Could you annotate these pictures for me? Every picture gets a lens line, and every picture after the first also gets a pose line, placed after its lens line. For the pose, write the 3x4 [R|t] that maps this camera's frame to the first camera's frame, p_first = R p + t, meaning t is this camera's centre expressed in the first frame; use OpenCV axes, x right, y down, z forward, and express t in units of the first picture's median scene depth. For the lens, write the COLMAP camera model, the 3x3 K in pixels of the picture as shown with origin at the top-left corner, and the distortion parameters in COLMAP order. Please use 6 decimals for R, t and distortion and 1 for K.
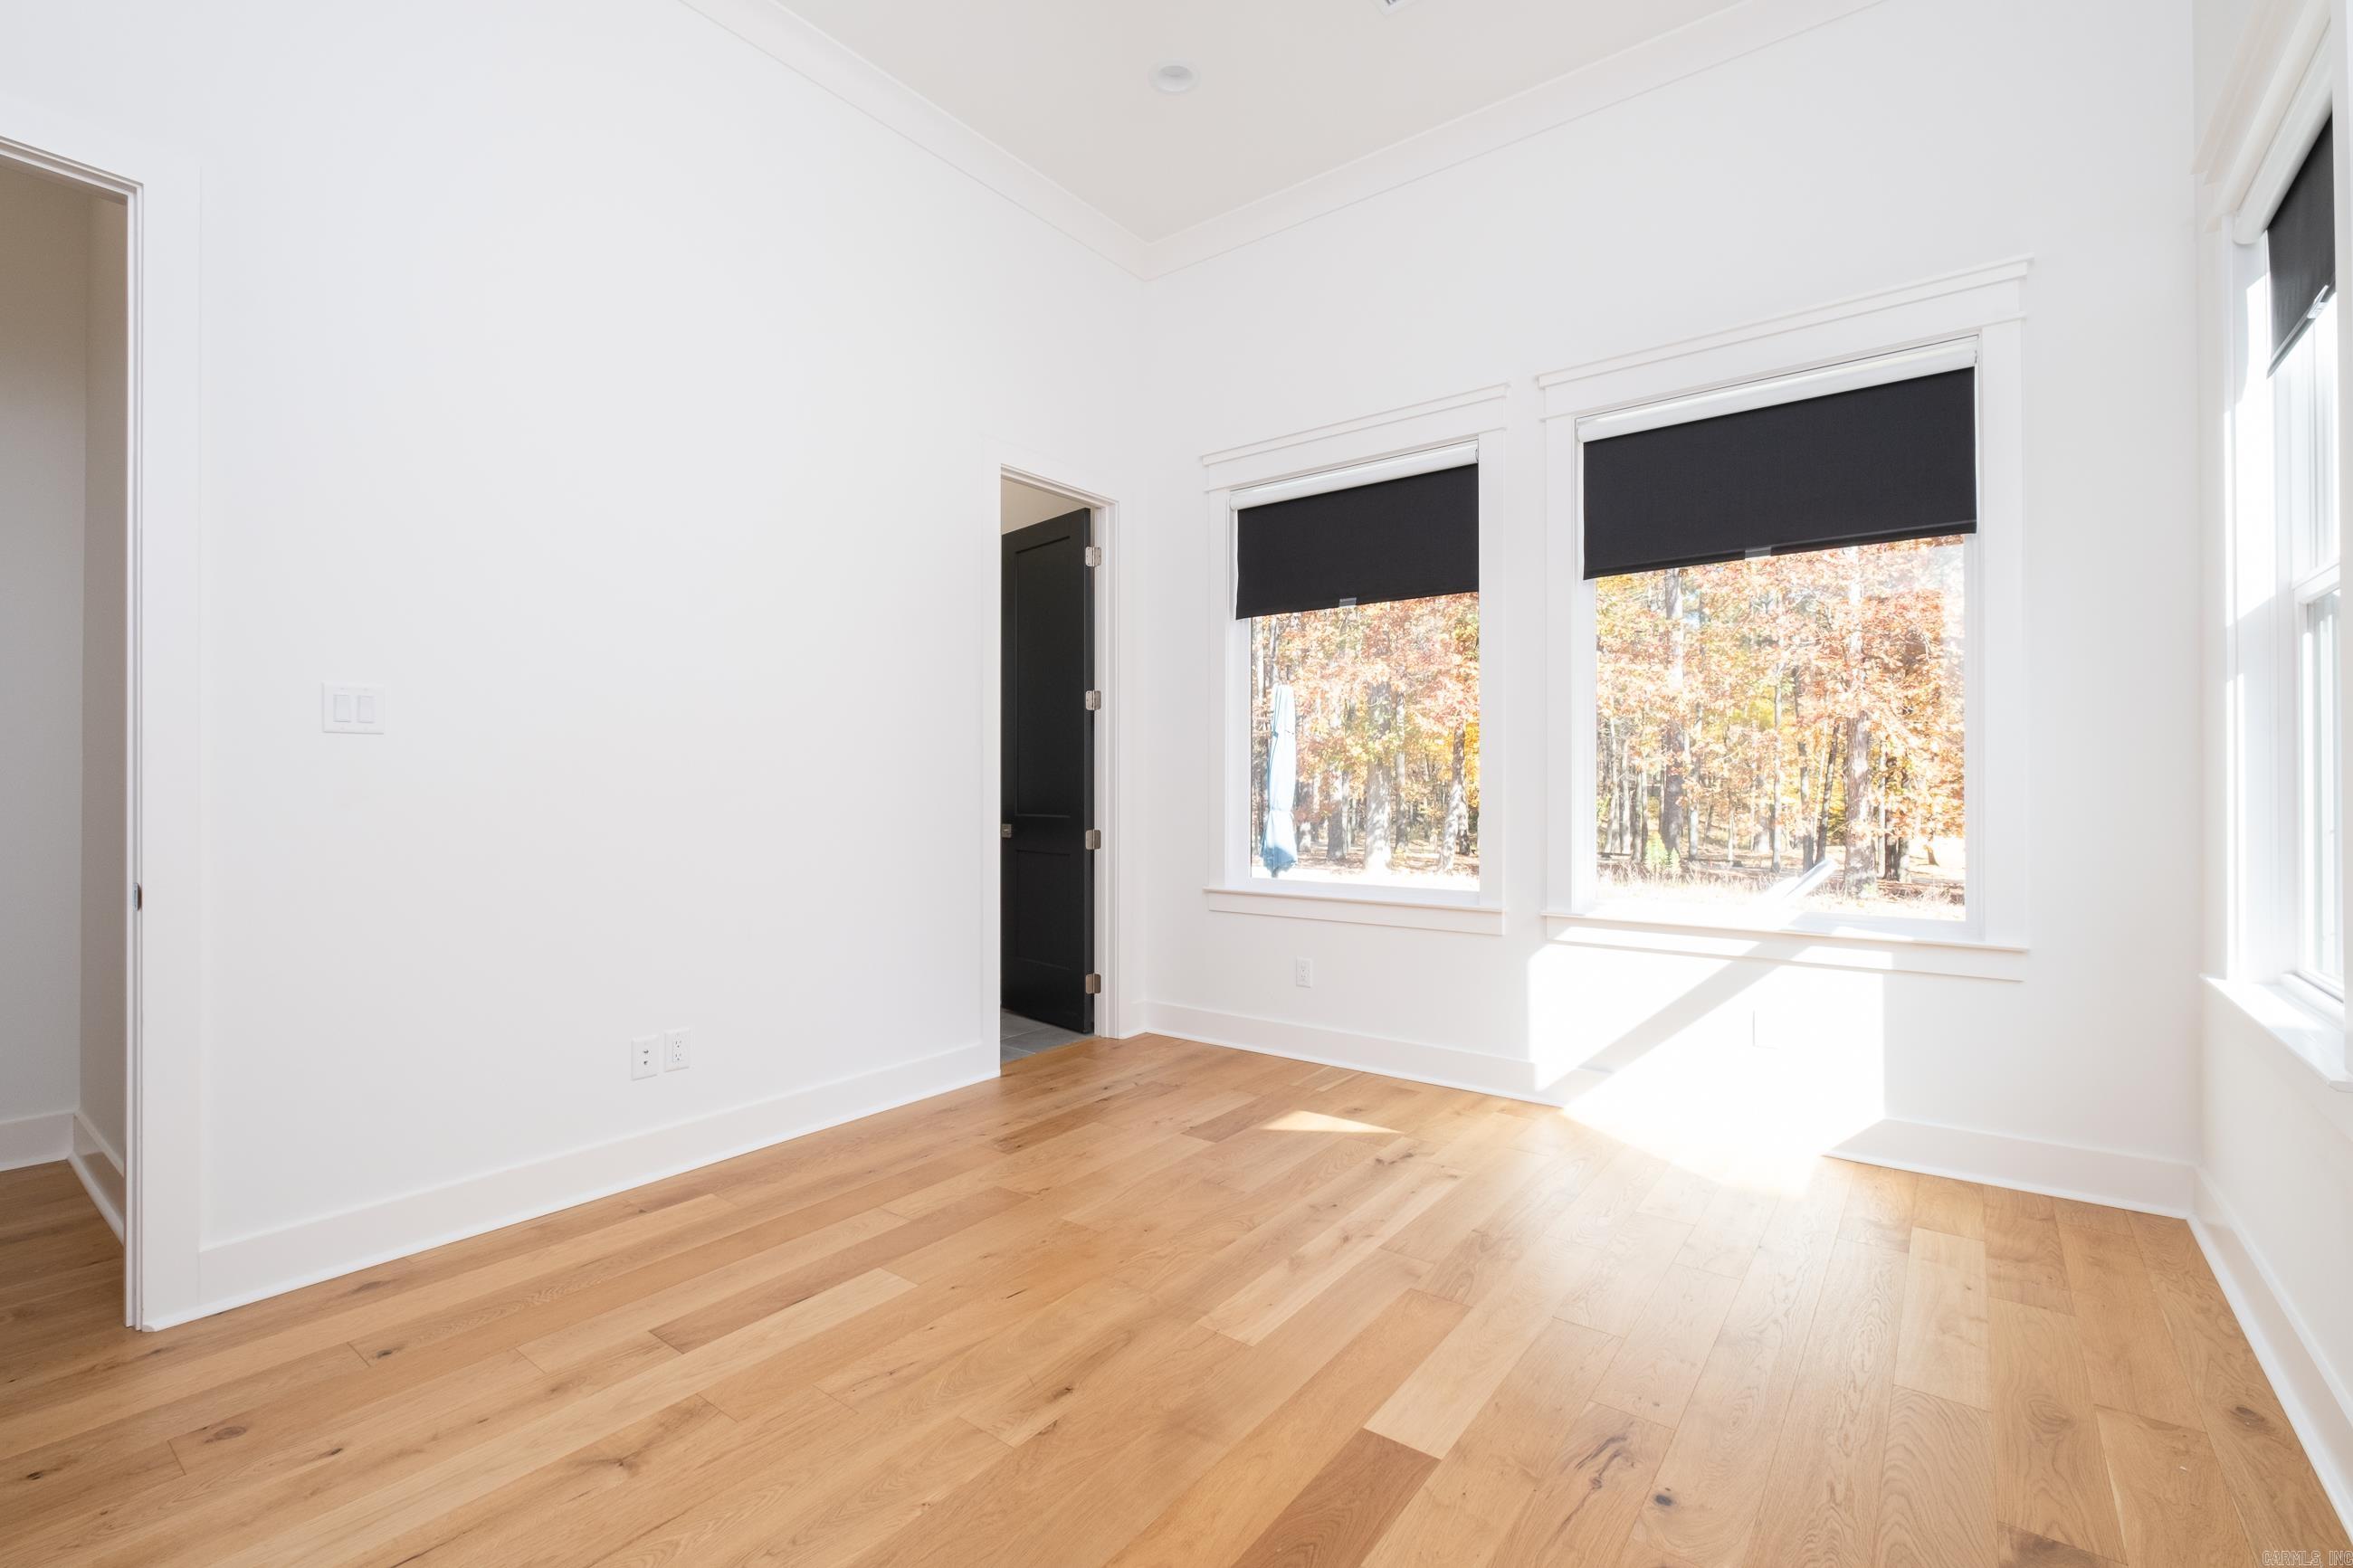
lens RADIAL K [[1043.5, 0, 1181.5], [0, 1043.5, 778.0], [0, 0, 1]] dist [-0.002252, -0.000356]
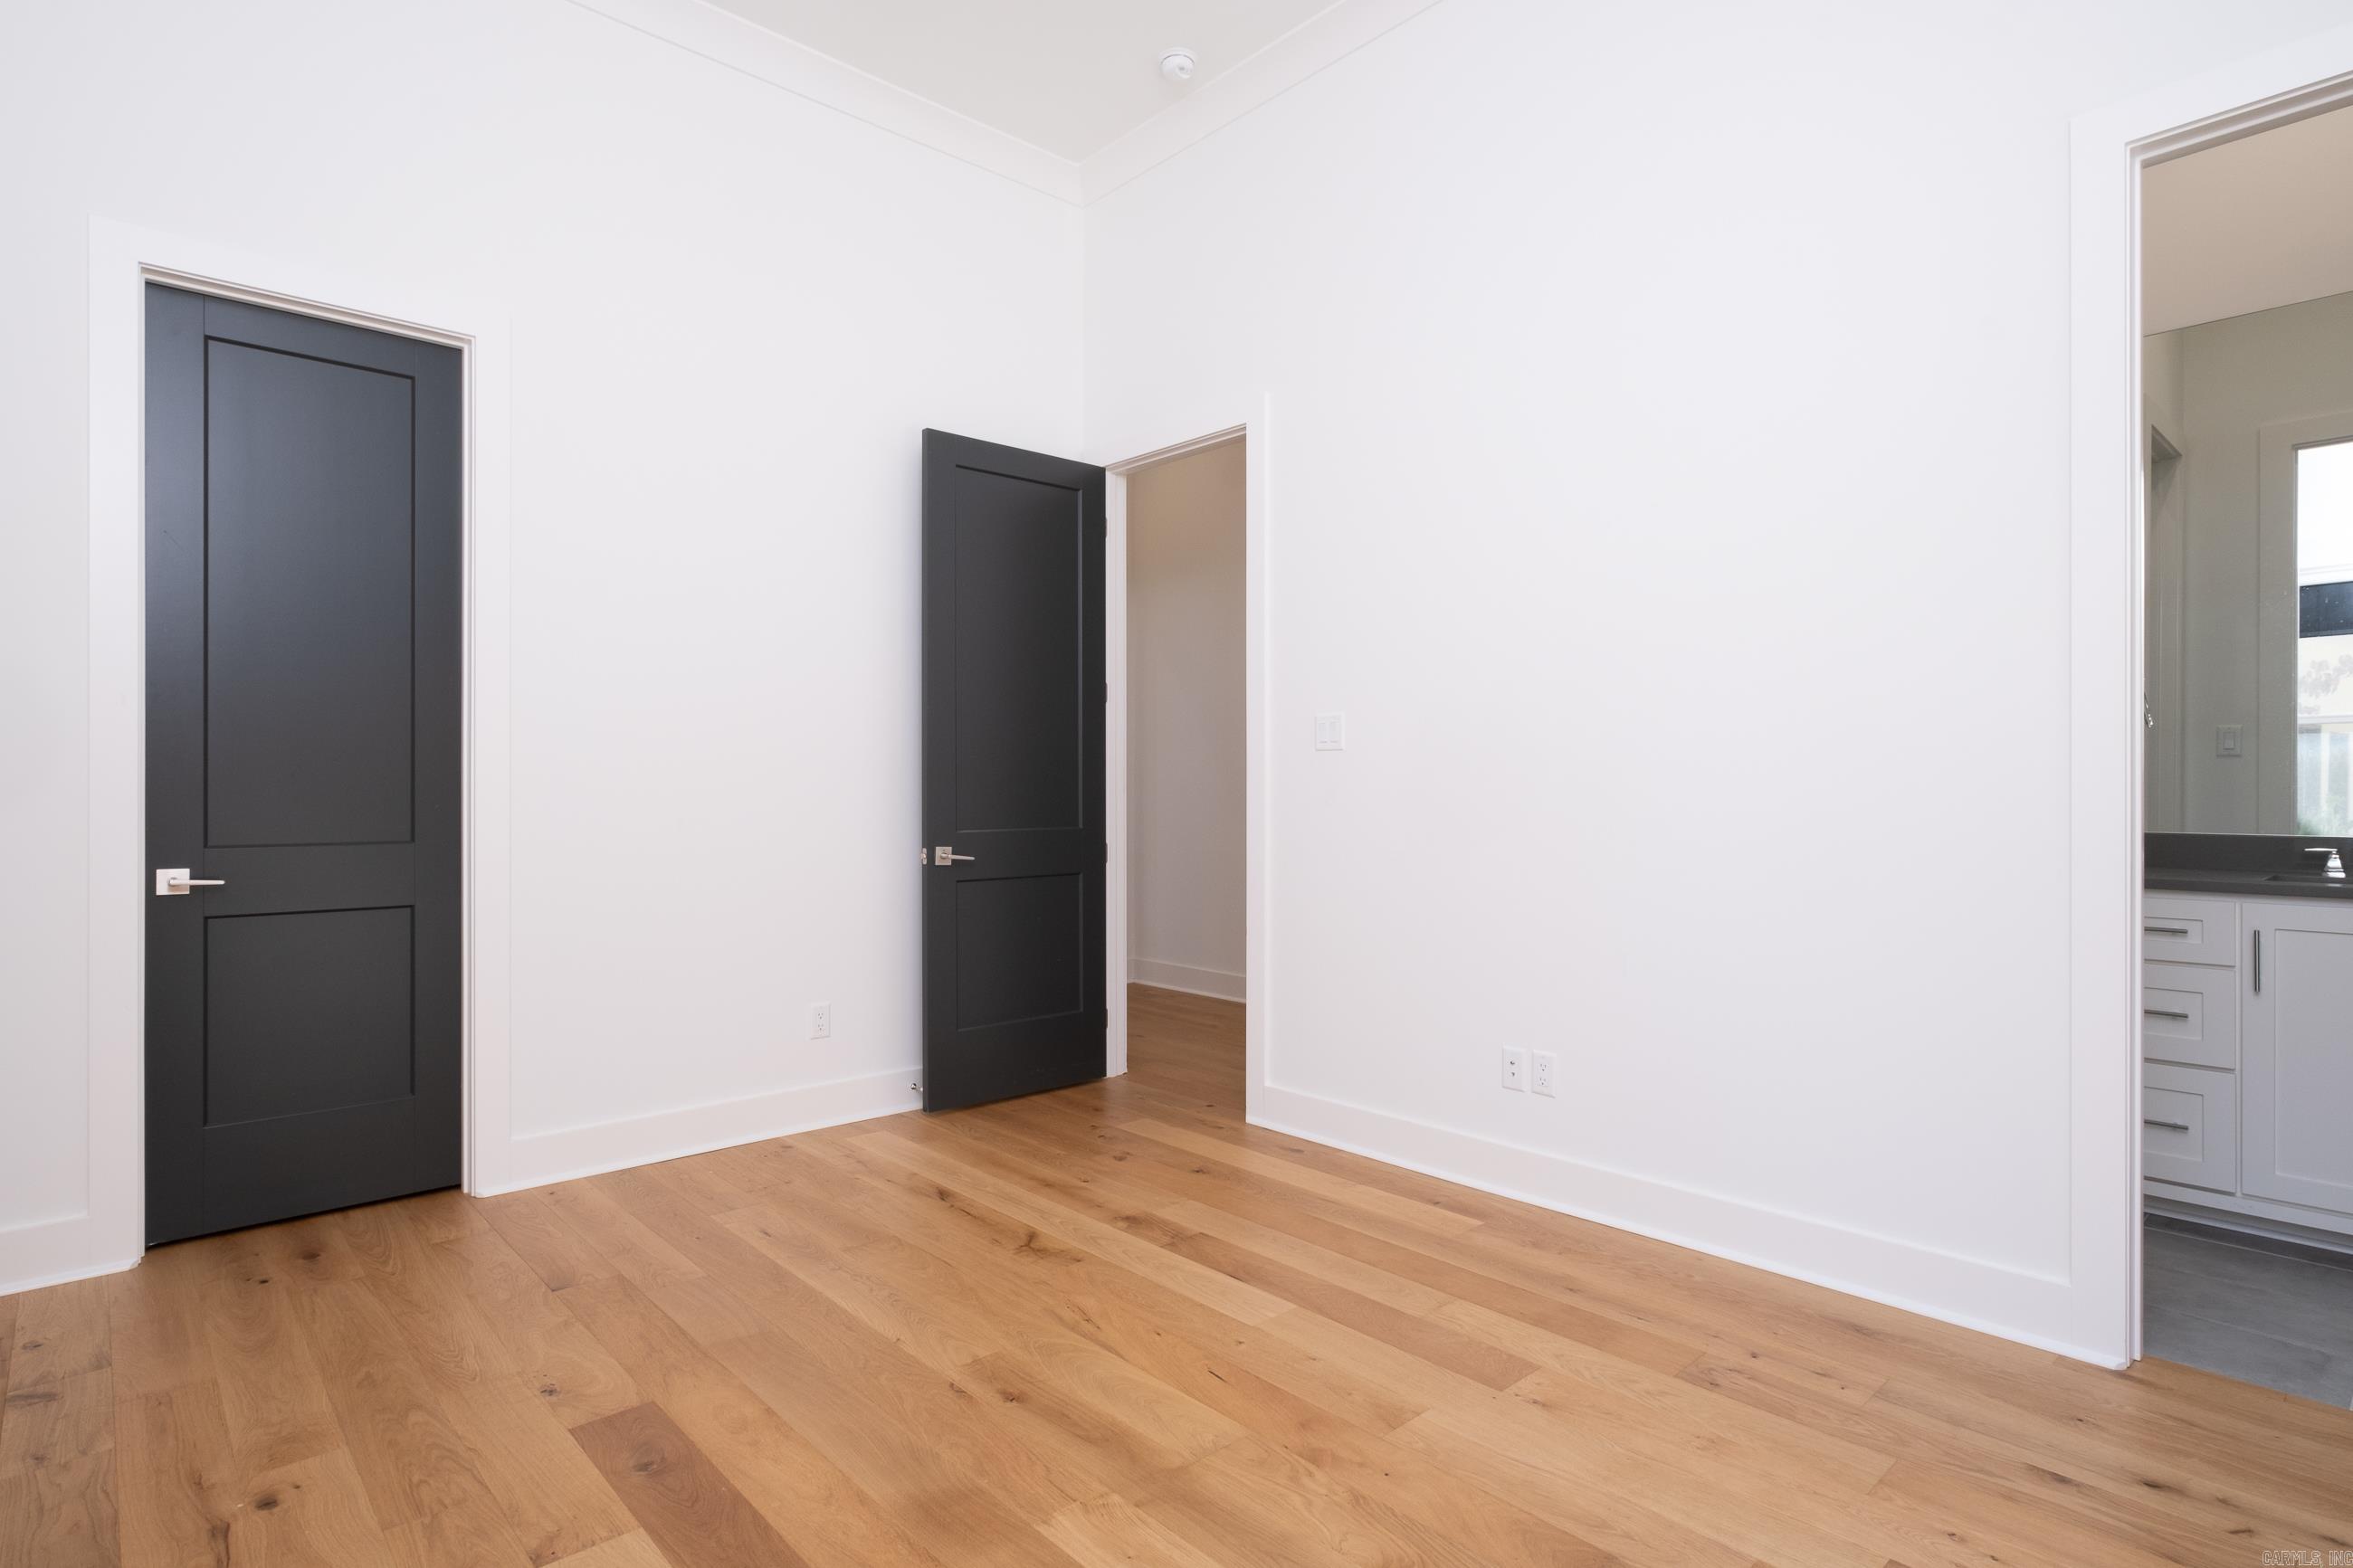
lens RADIAL K [[1206.6, 0, 1176.5], [0, 1206.6, 784.0], [0, 0, 1]] dist [-0.000428, -0.000510]
pose [[-0.184337, -0.001665, -0.982862, 0.792567], [0.005588, 0.999981, -0.002742, 0.003723], [0.982847, -0.005998, -0.184324, 1.093293]]
